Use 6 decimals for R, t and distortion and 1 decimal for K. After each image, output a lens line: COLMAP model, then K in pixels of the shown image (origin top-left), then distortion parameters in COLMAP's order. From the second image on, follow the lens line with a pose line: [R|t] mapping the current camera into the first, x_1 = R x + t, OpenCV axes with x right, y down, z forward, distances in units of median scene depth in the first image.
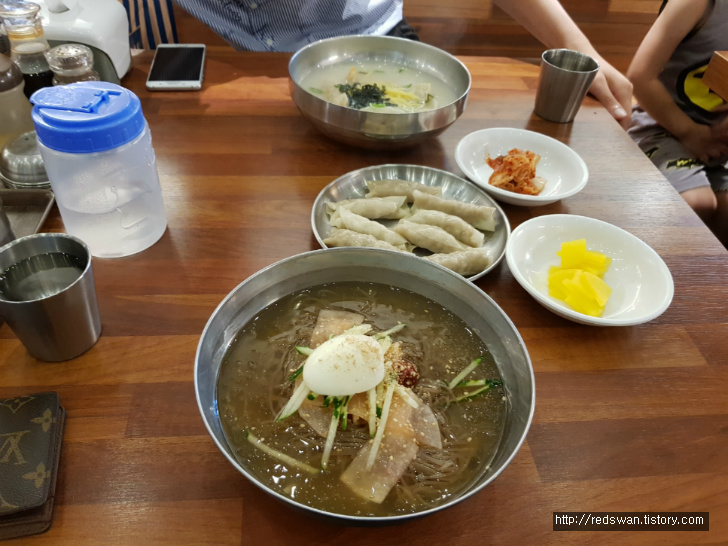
lens RADIAL K [[563.8, 0, 364.0], [0, 563.8, 273.0], [0, 0, 1]] dist [-0.004398, -0.001445]
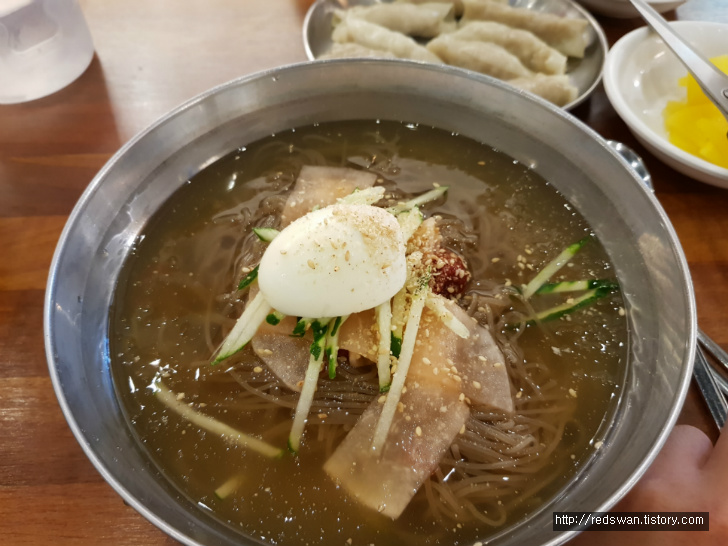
lens RADIAL K [[563.8, 0, 364.0], [0, 563.8, 273.0], [0, 0, 1]] dist [-0.004398, -0.001445]
pose [[0.996718, -0.009619, -0.080377, 0.039068], [0.026138, 0.977973, 0.207088, 0.063532], [0.076614, -0.208510, 0.975015, 0.472426]]
